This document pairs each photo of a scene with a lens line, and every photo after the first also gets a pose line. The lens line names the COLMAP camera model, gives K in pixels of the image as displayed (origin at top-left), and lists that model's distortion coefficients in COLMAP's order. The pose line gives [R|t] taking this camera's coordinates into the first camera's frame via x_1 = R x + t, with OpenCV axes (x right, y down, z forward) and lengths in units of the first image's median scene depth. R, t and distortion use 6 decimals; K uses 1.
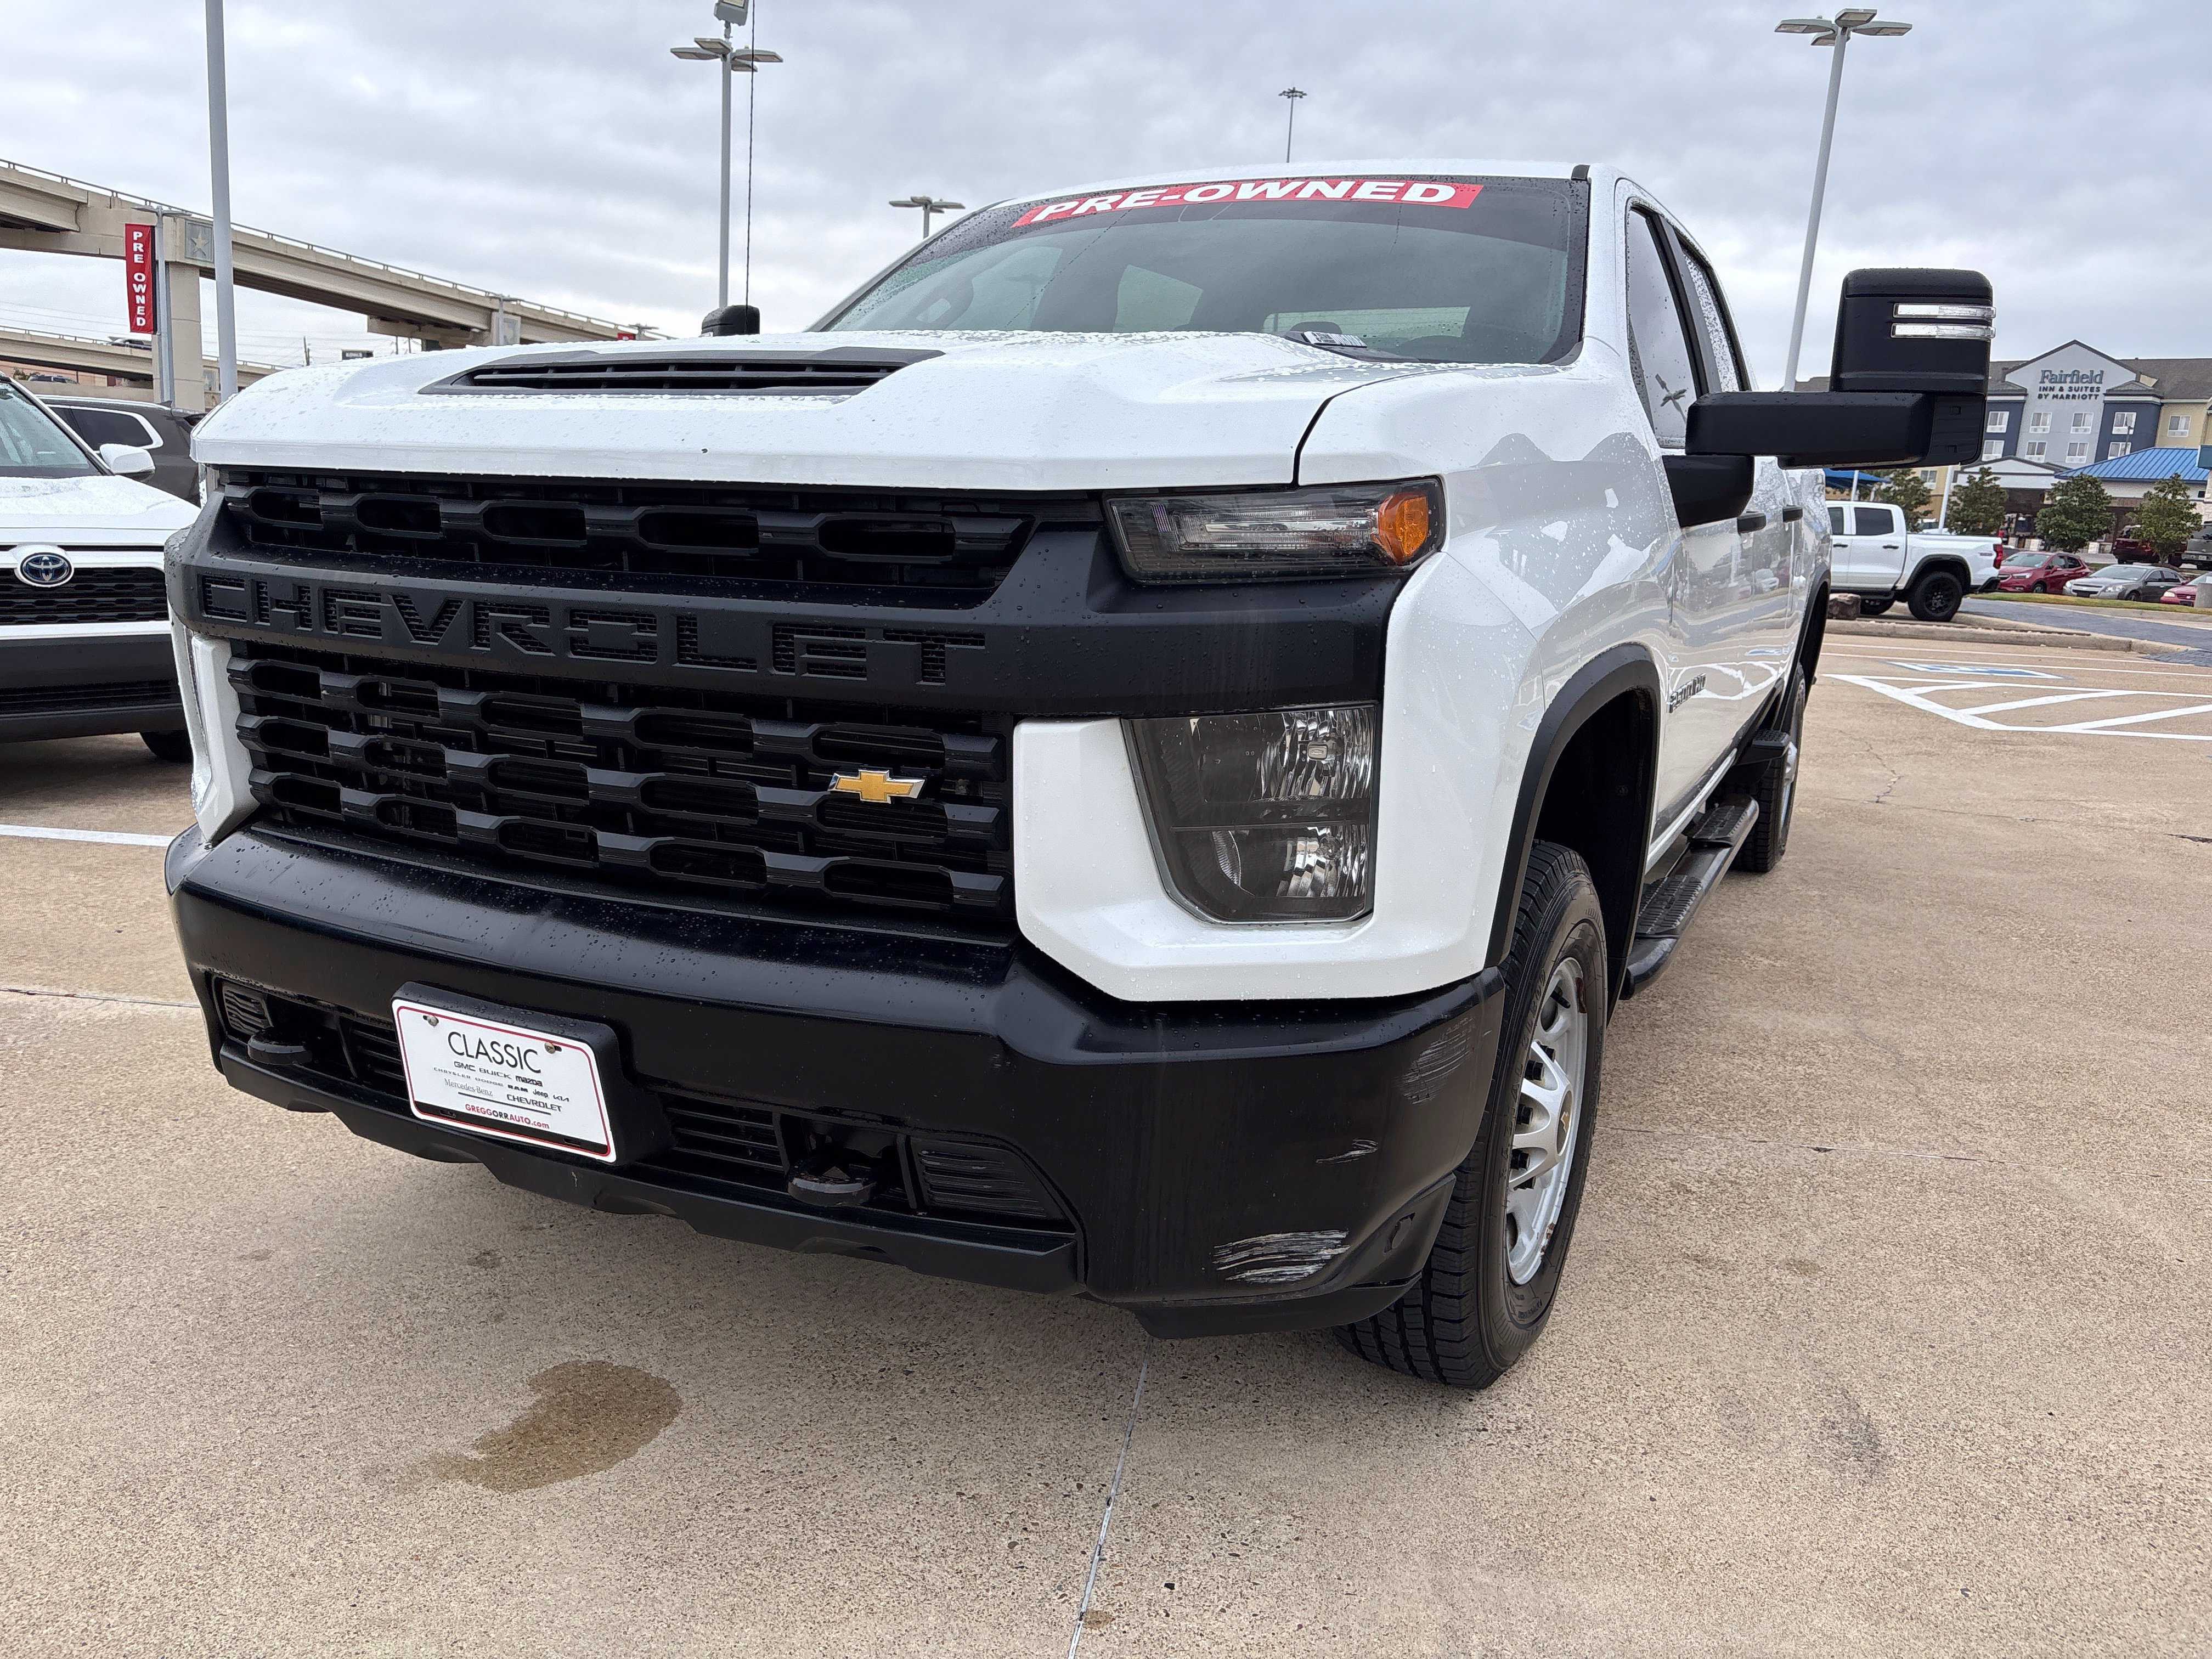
lens RADIAL K [[1696.3, 0, 1112.3], [0, 1696.3, 848.2], [0, 0, 1]] dist [0.069935, -0.106996]
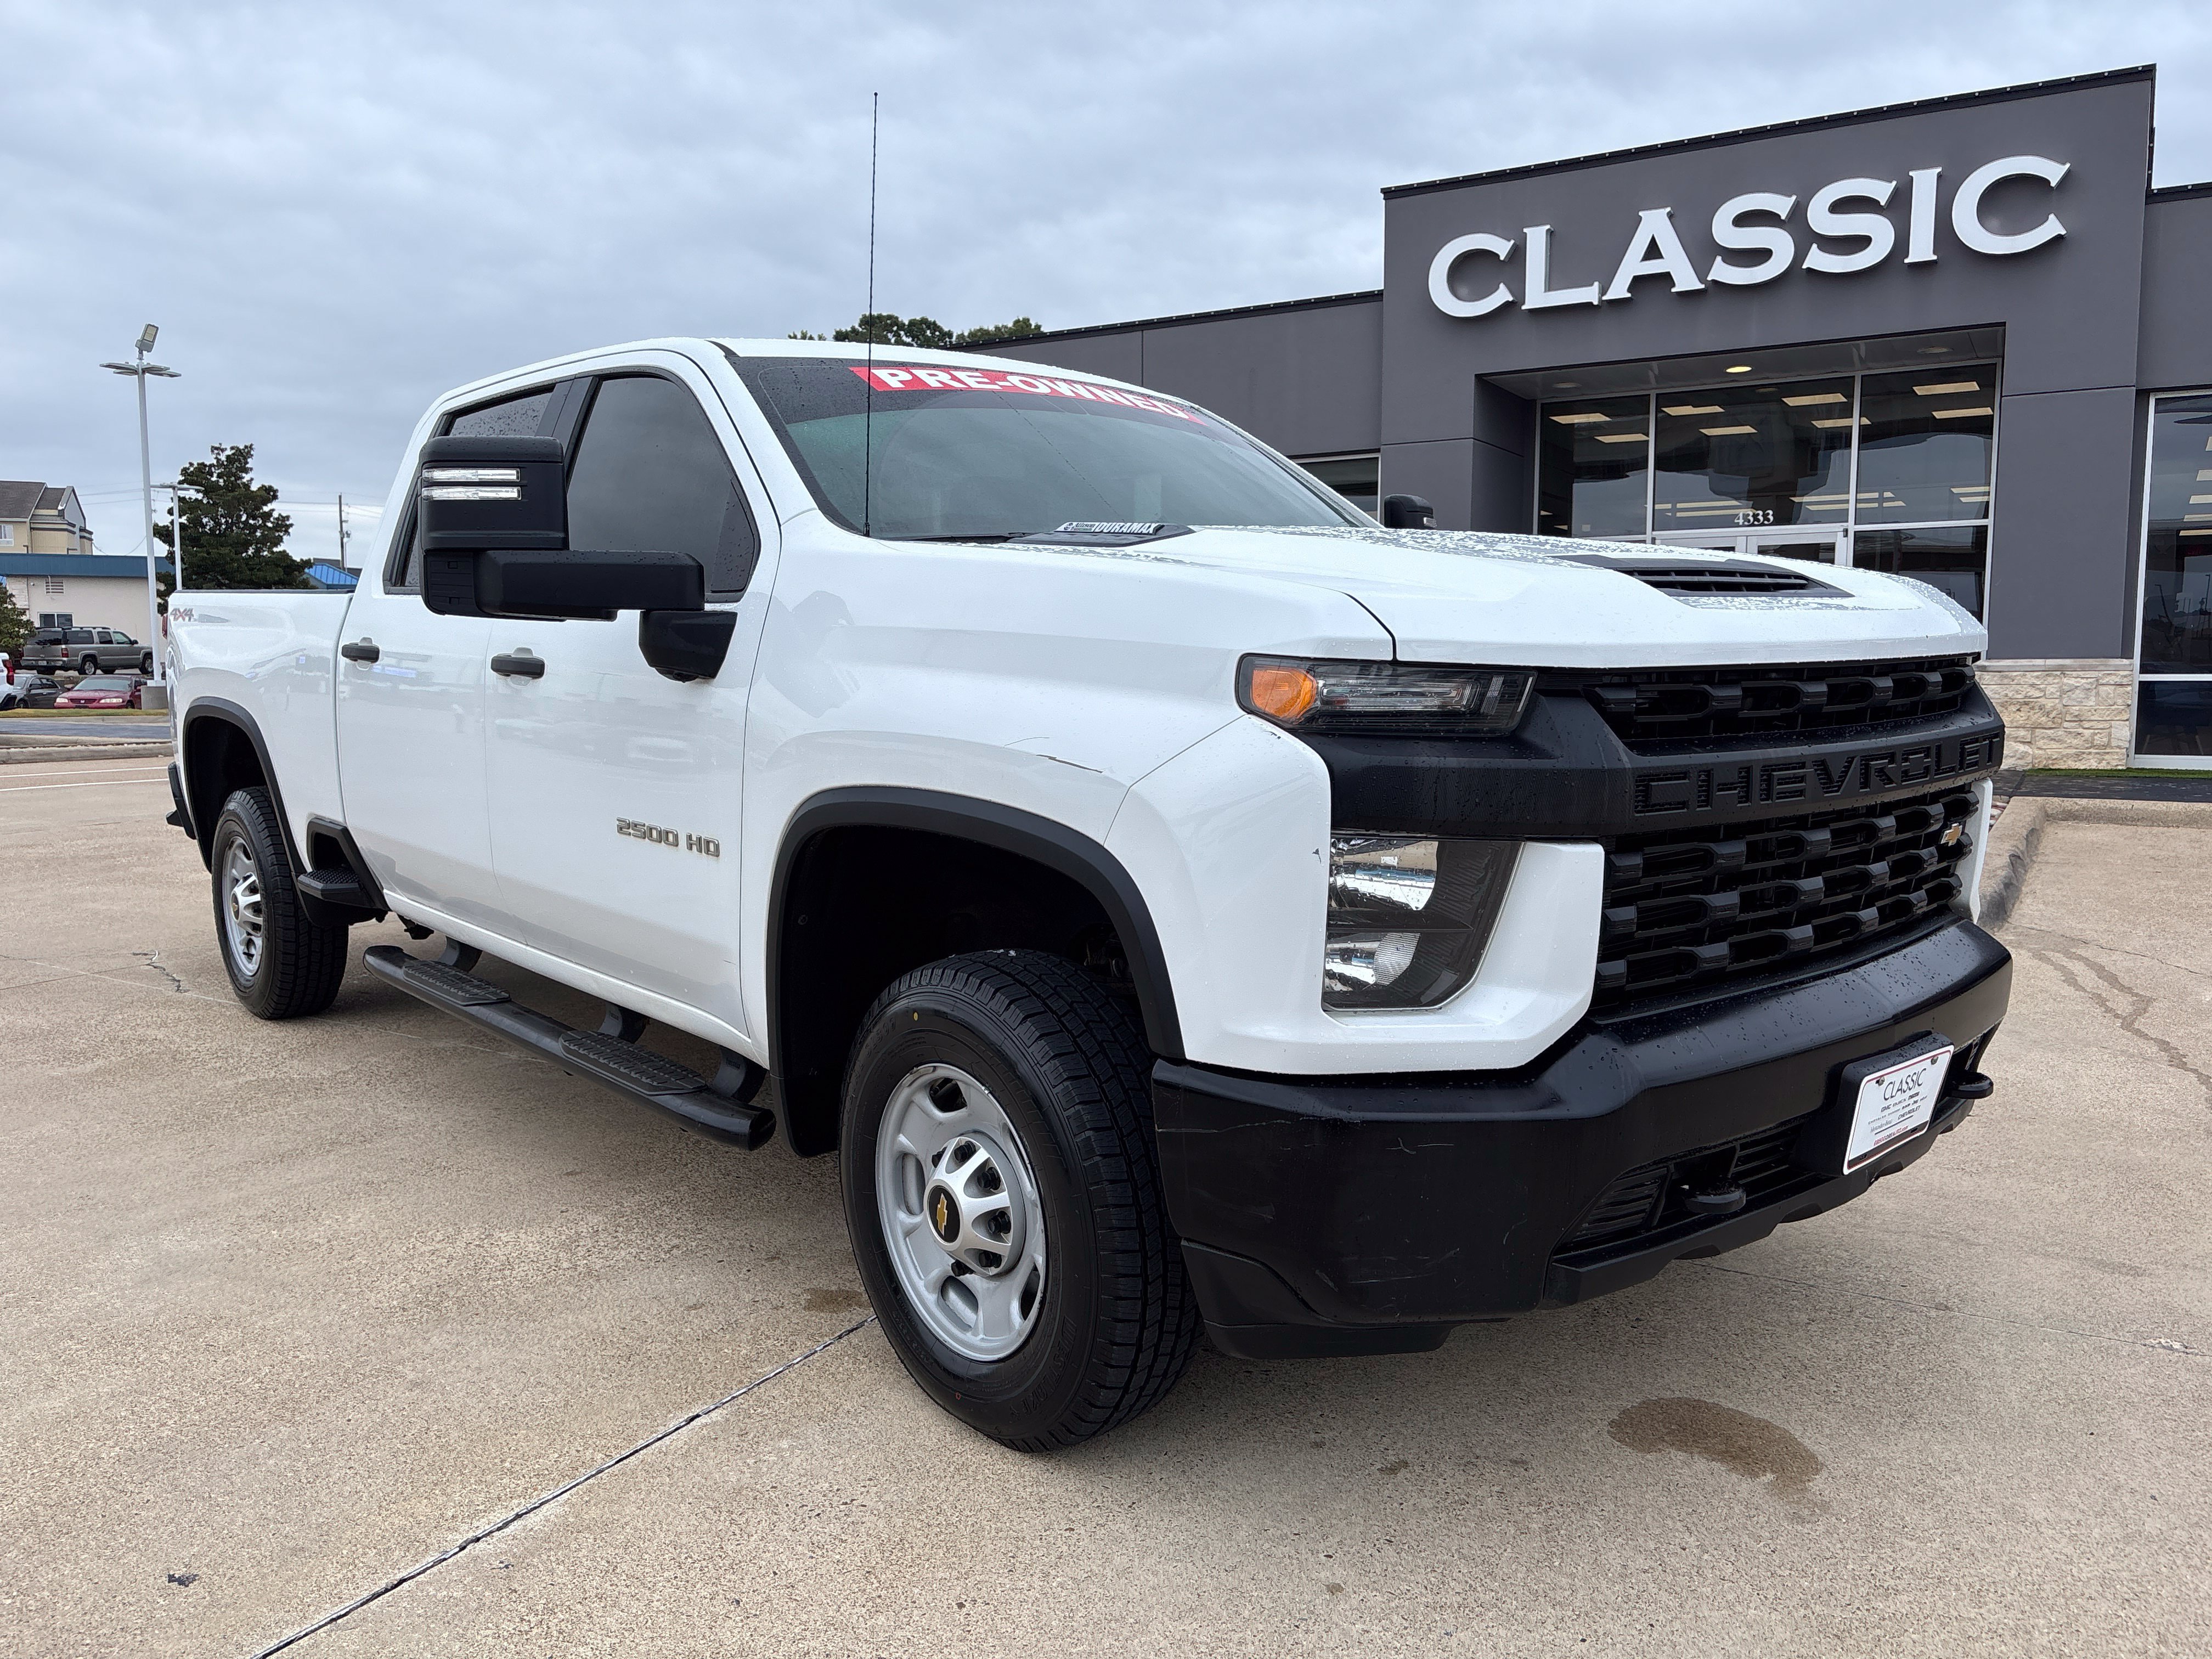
lens RADIAL K [[1696.6, 0, 1106.0], [0, 1696.6, 829.5], [0, 0, 1]] dist [0.056813, -0.061025]
pose [[0.349915, -0.140453, 0.926192, -1.787310], [0.203081, 0.976558, 0.071367, -0.297685], [-0.914504, 0.163120, 0.370236, 1.034964]]
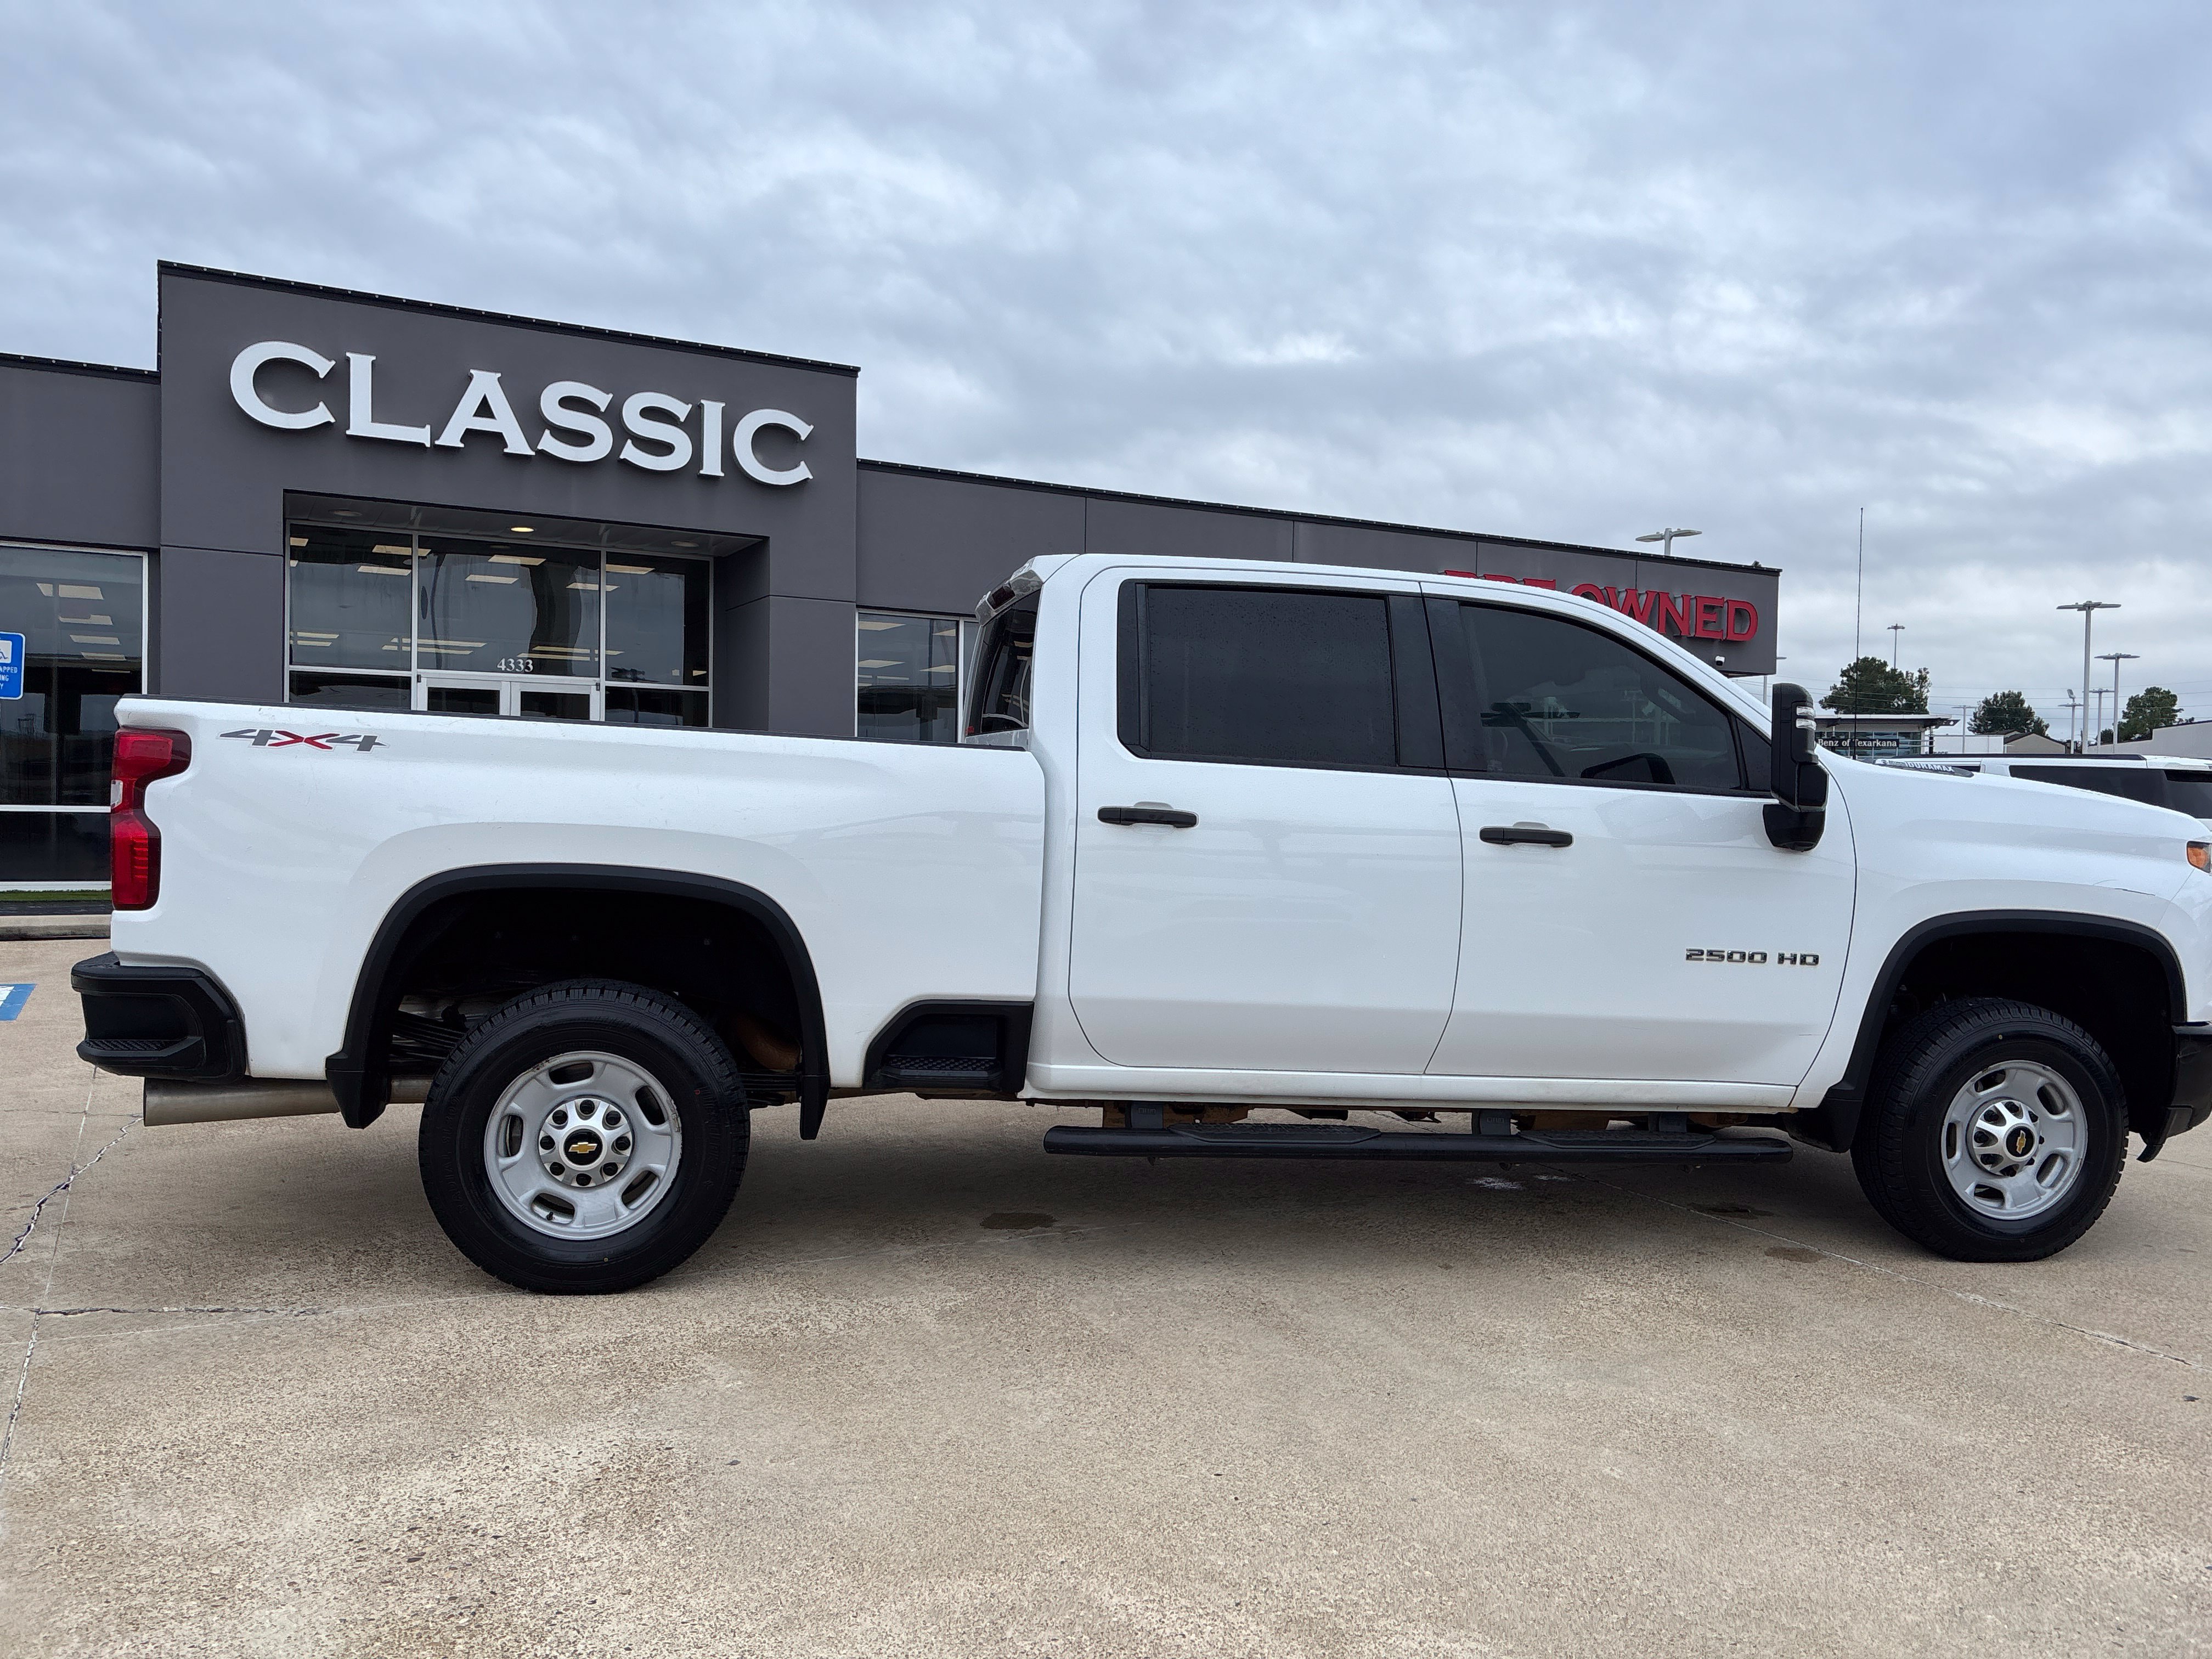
lens RADIAL K [[1696.6, 0, 1106.0], [0, 1696.6, 829.5], [0, 0, 1]] dist [0.056813, -0.061025]
pose [[-0.641148, -0.073550, 0.763884, -1.646539], [0.100727, 0.978720, 0.178778, -0.964484], [-0.760778, 0.191567, -0.620096, 4.222042]]
